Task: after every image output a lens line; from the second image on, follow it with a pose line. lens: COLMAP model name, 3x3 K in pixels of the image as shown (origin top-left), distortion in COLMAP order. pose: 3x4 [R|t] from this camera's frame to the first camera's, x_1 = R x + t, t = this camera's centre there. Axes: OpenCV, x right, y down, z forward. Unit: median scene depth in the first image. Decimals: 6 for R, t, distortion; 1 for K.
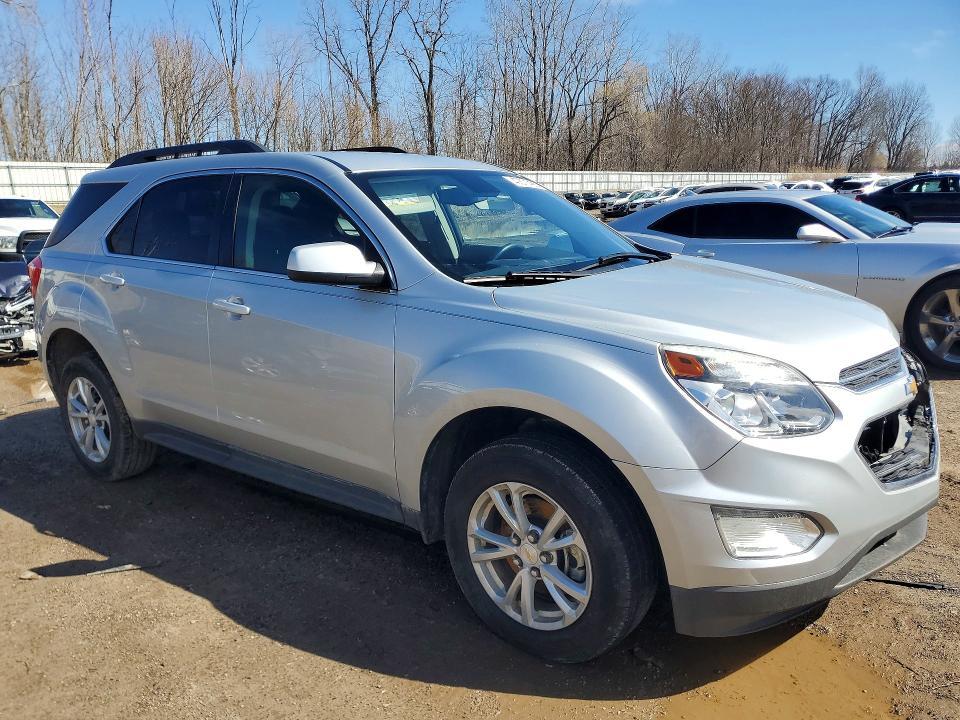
lens RADIAL K [[684.5, 0, 480.0], [0, 684.5, 360.0], [0, 0, 1]] dist [-0.000206, 0.000642]
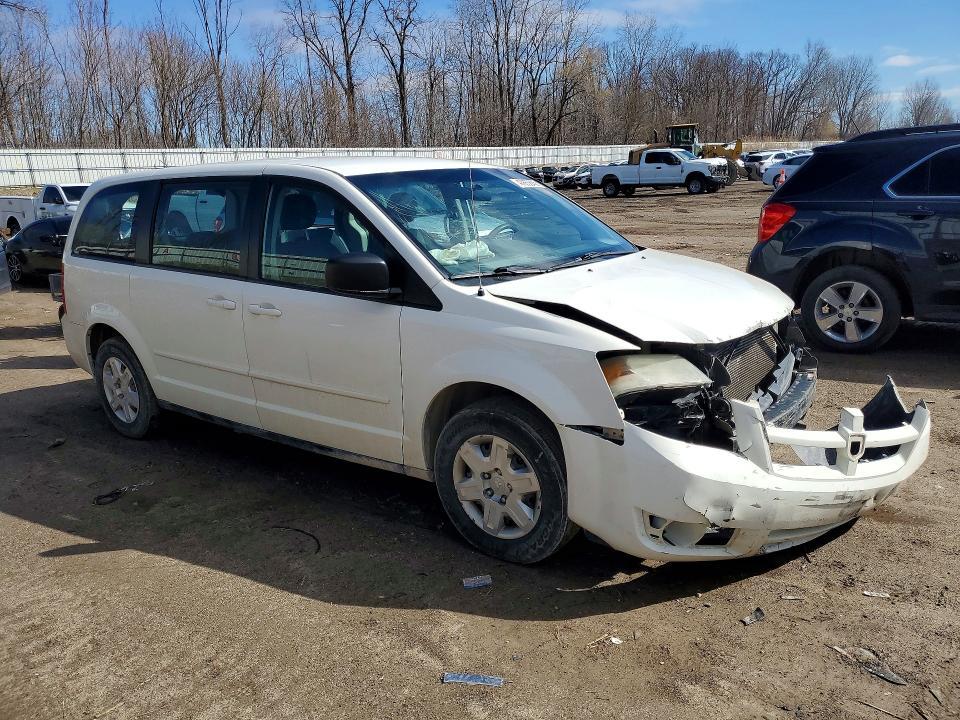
lens RADIAL K [[725.1, 0, 480.0], [0, 725.1, 360.0], [0, 0, 1]] dist [-0.001227, 0.002527]
pose [[0.999614, -0.022943, 0.015692, 0.021809], [0.022536, 0.999418, 0.025615, 0.029739], [-0.016271, -0.025251, 0.999549, -0.149986]]
